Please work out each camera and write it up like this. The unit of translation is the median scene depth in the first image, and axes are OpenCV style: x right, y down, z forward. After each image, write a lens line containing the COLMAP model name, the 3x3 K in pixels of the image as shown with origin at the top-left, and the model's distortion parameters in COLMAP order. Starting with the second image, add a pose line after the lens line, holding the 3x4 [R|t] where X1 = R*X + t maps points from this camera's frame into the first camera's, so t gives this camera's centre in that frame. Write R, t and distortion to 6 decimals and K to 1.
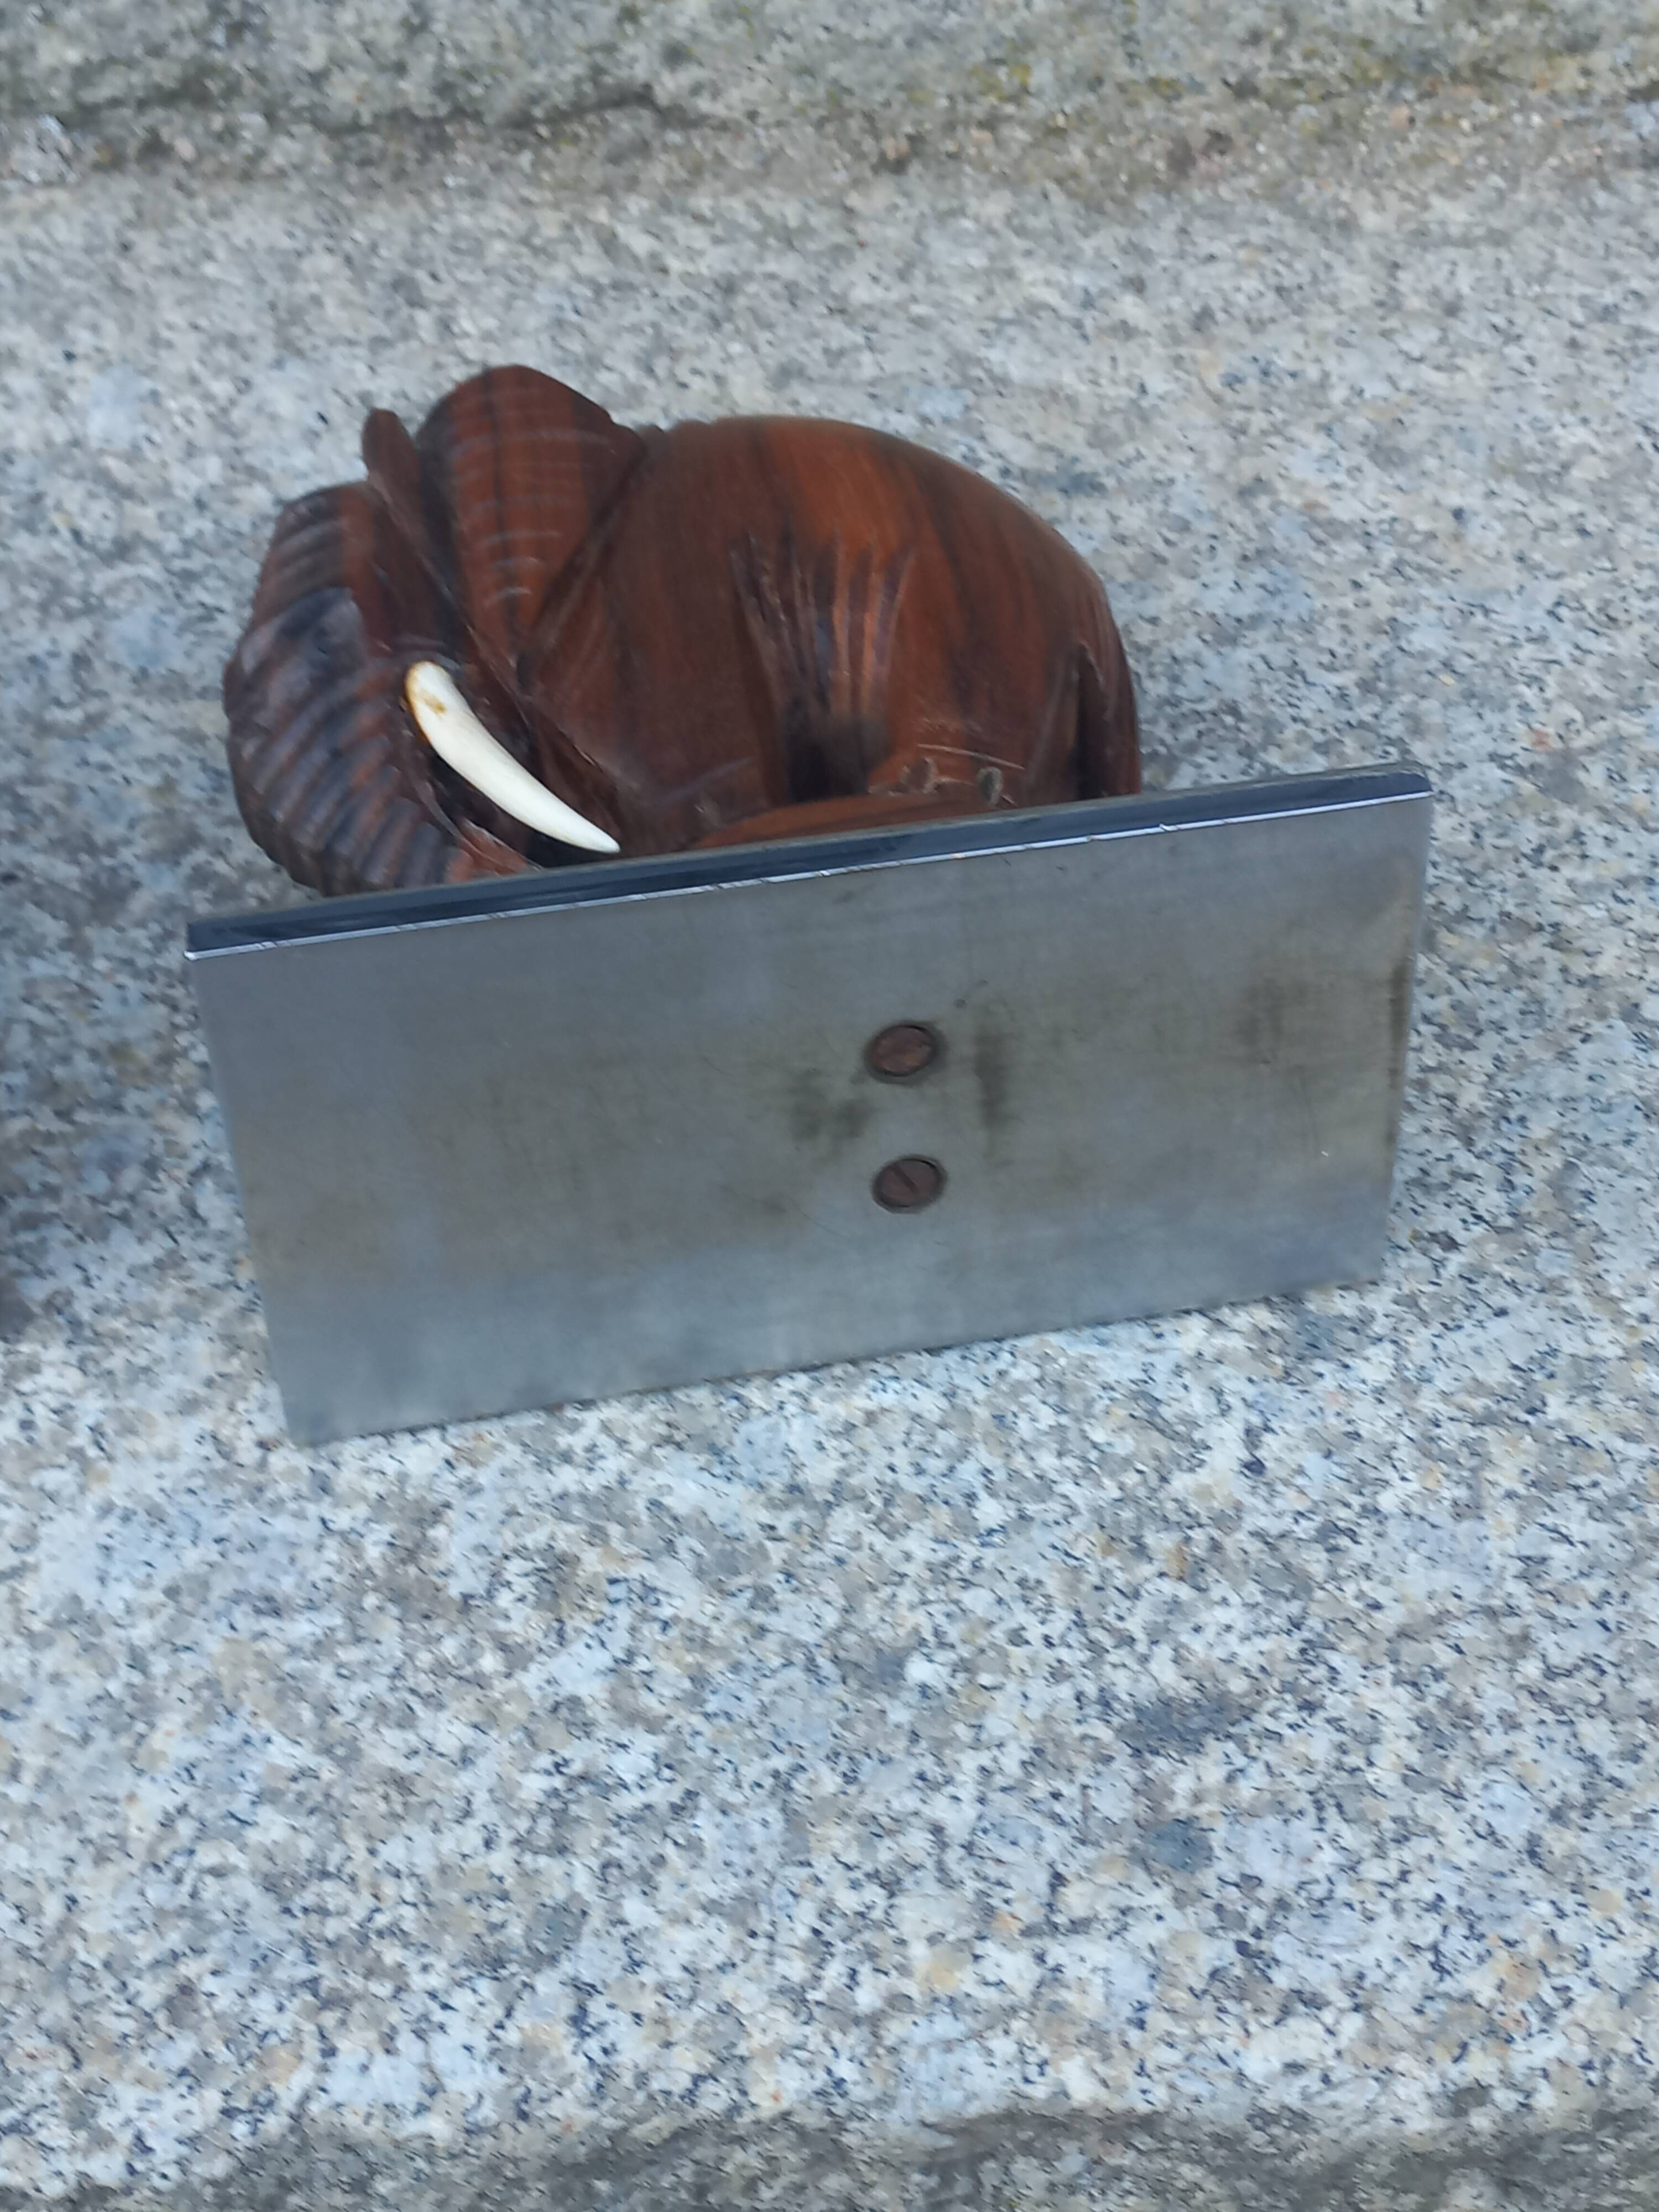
lens RADIAL K [[3265.8, 0, 778.9], [0, 3265.8, 1126.7], [0, 0, 1]] dist [0.063805, 0.000000]
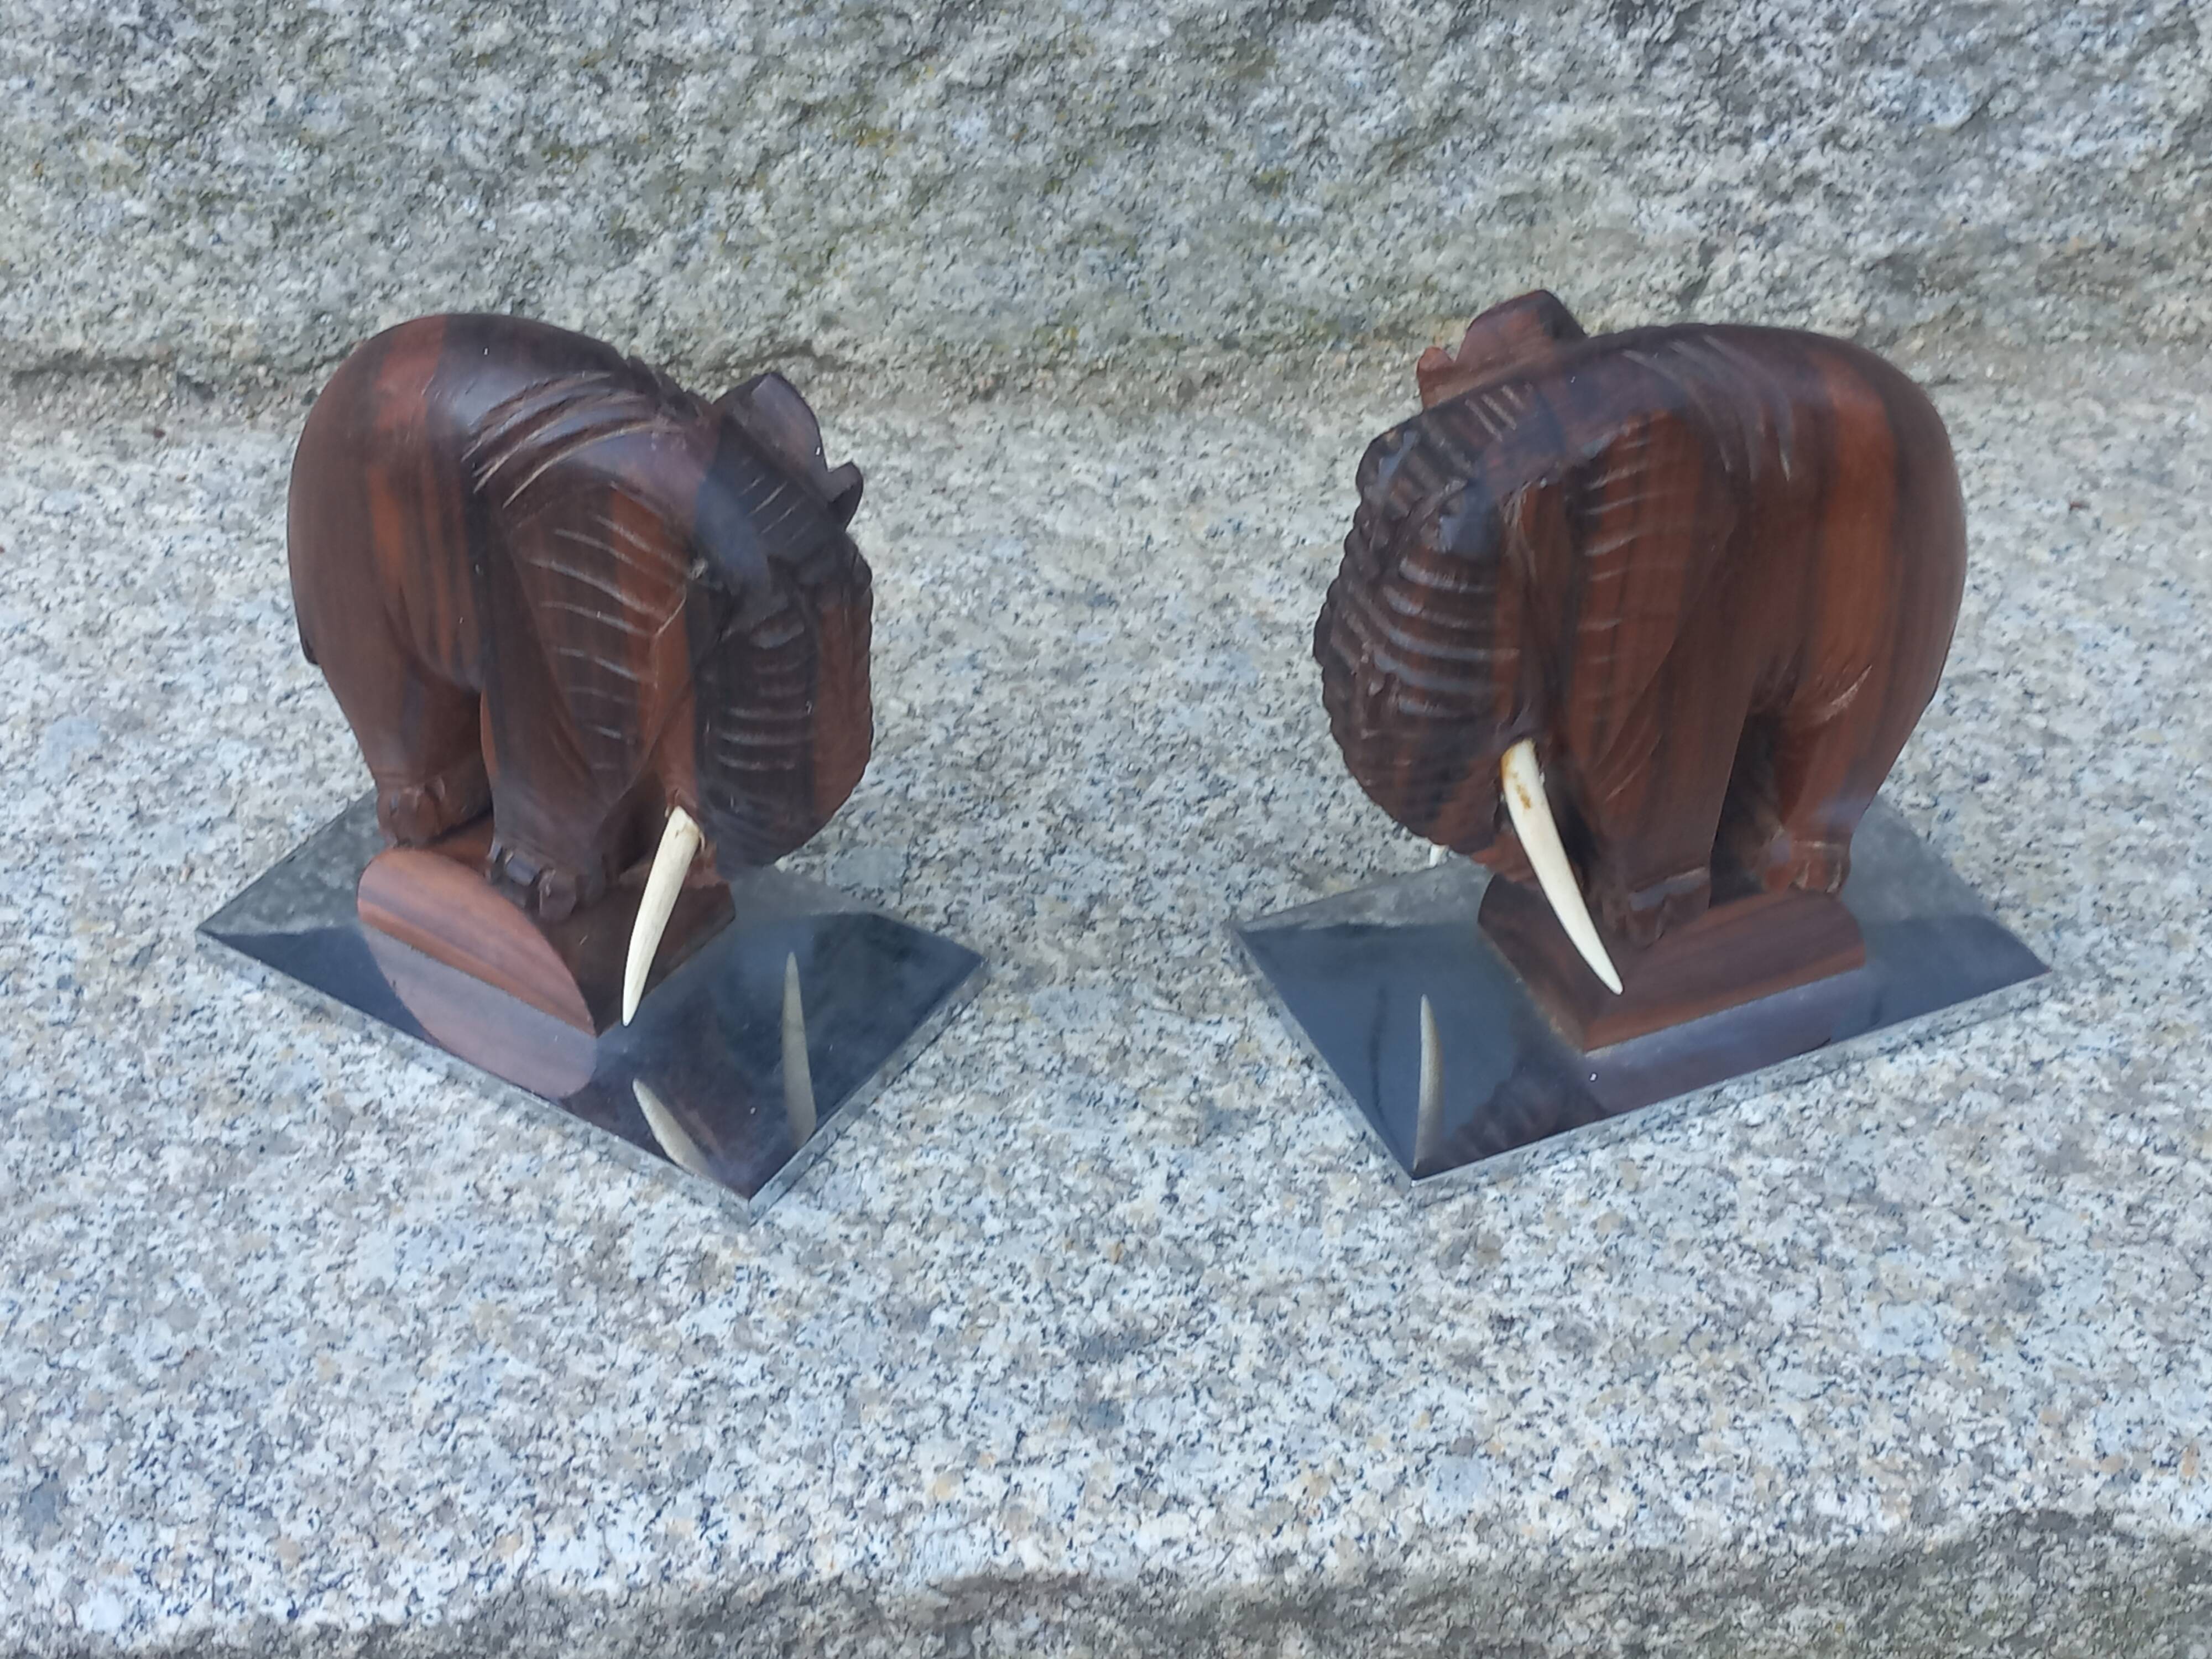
lens RADIAL K [[3265.8, 0, 1035.5], [0, 3265.8, 818.1], [0, 0, 1]] dist [0.063805, 0.000000]
pose [[0.999985, -0.003931, -0.003730, 0.088893], [0.003179, 0.982984, -0.183661, 0.205880], [0.004388, 0.183647, 0.982982, -0.495473]]
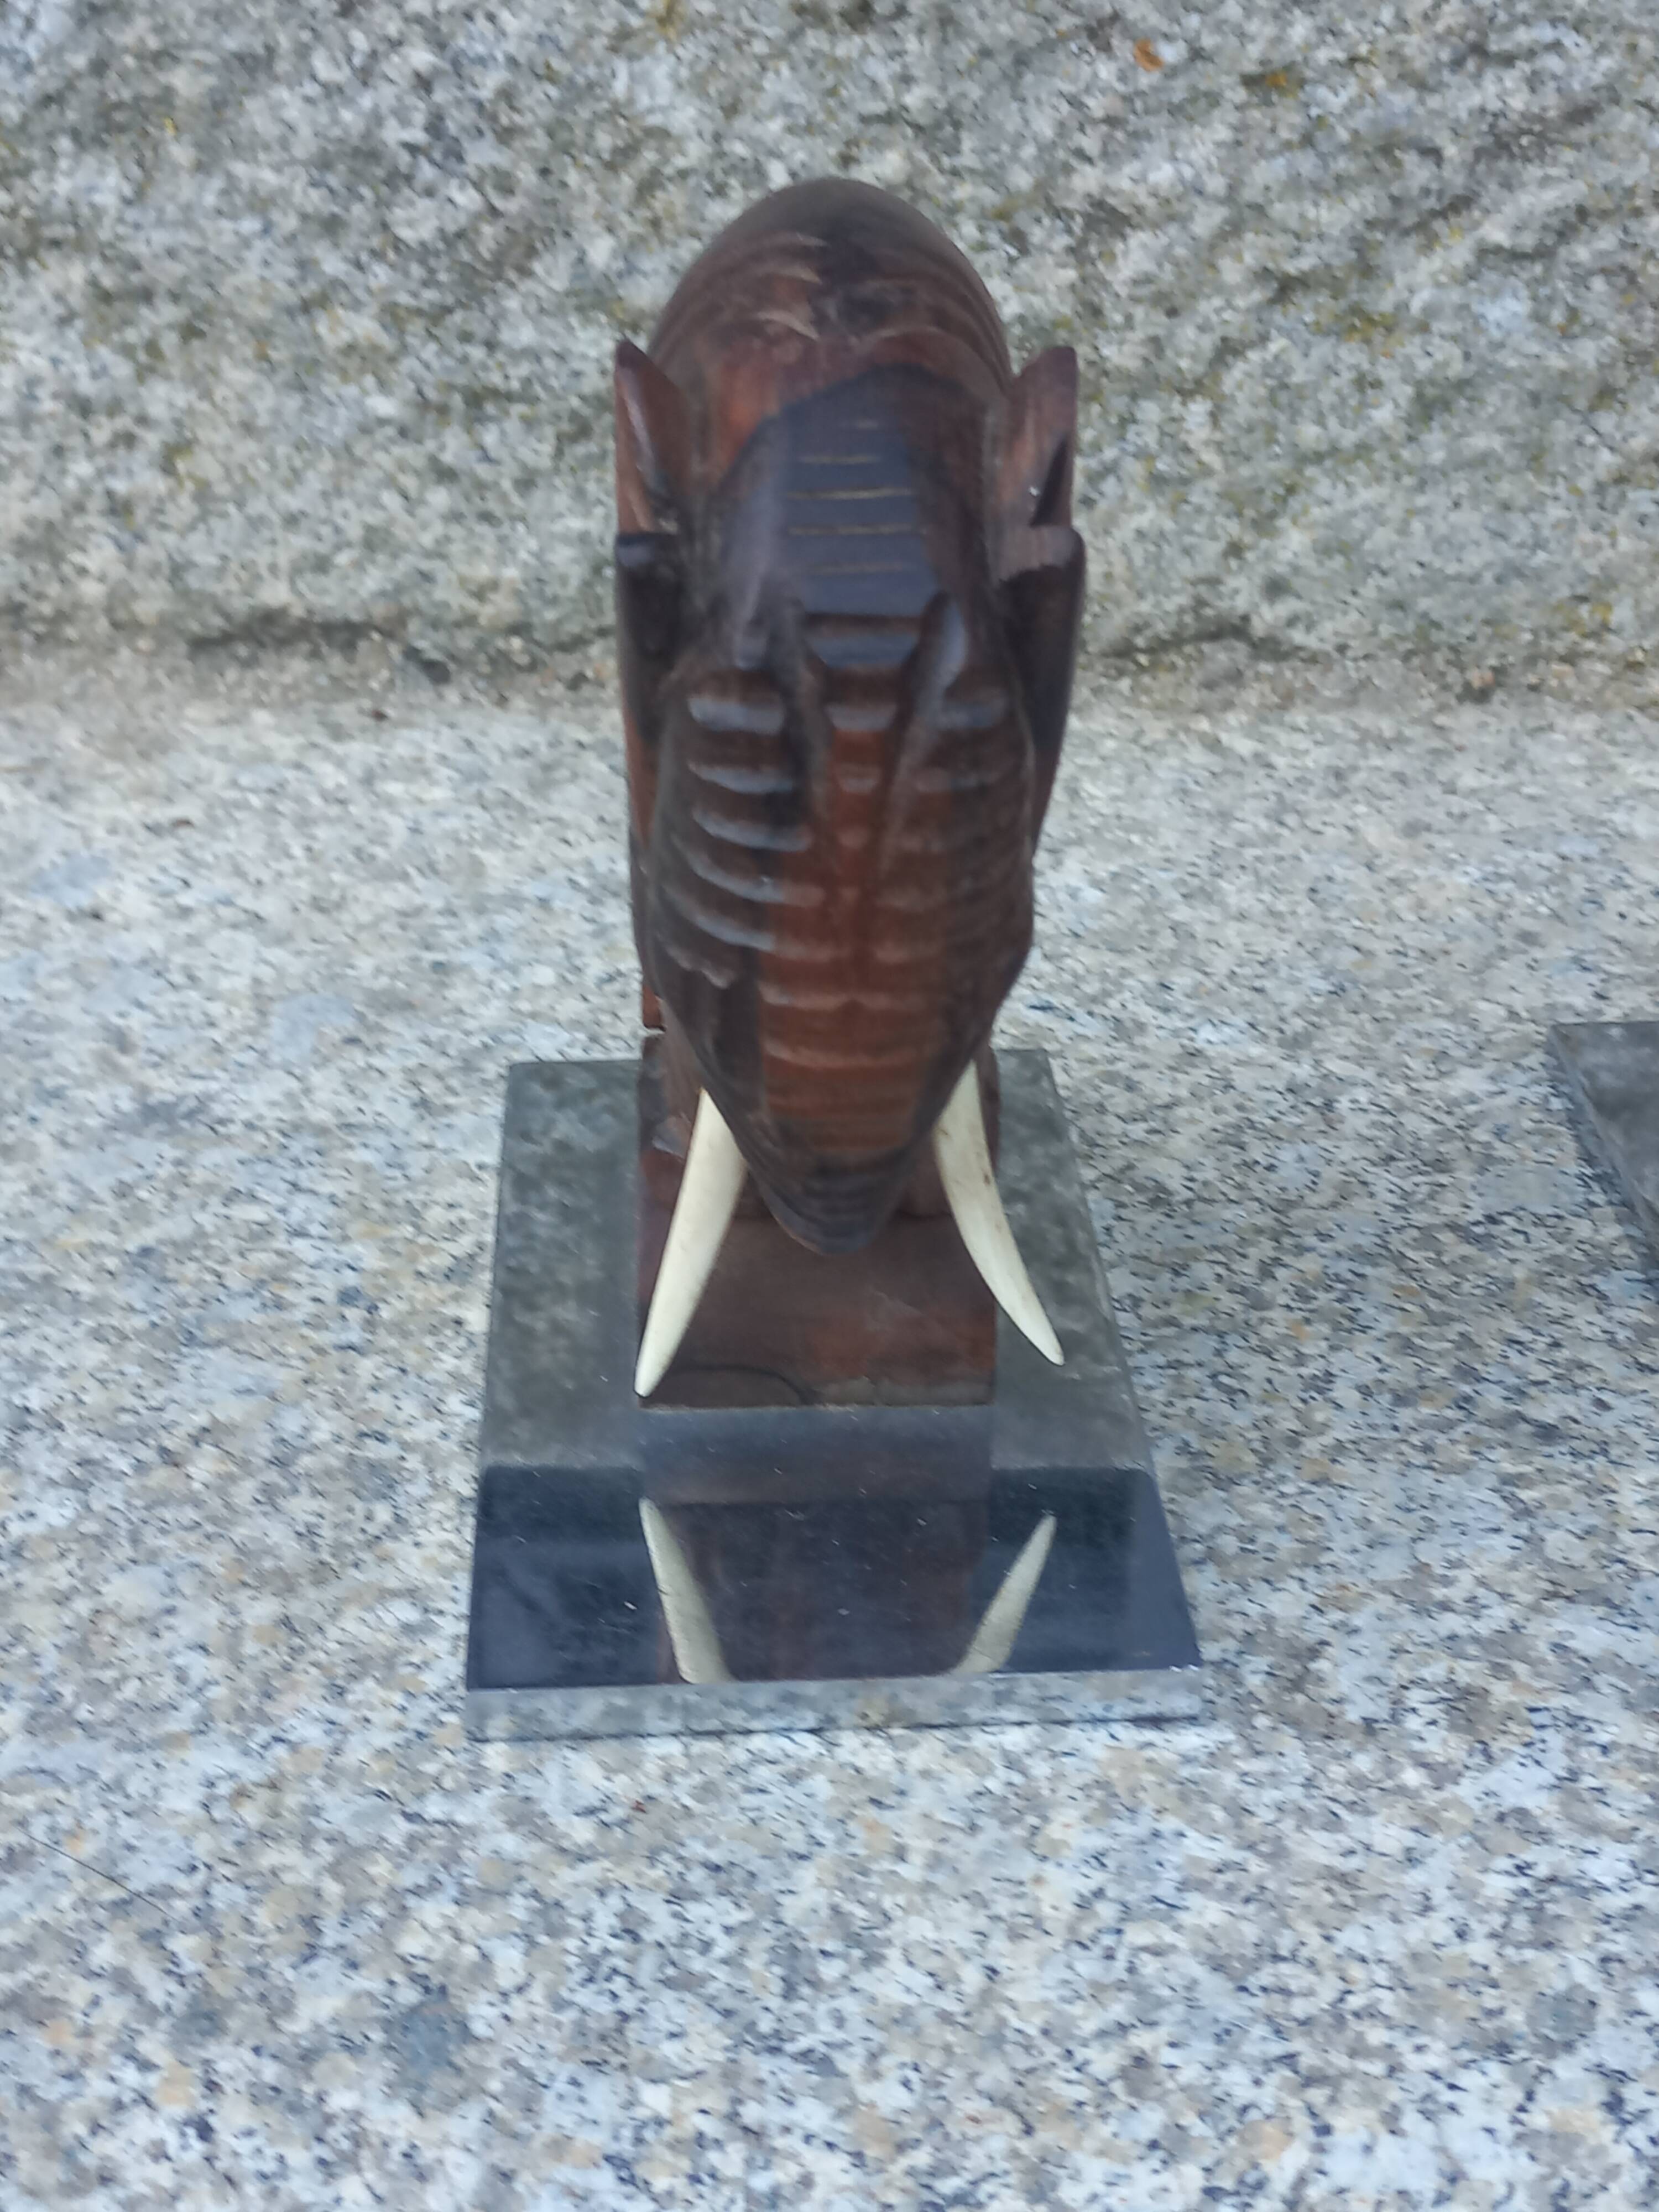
lens RADIAL K [[3265.8, 0, 775.9], [0, 3265.8, 1078.4], [0, 0, 1]] dist [0.063805, 0.000000]
pose [[0.999483, 0.022136, -0.023335, -0.233048], [-0.029140, 0.930313, -0.365606, 0.303358], [0.013616, 0.366097, 0.930477, 0.096761]]
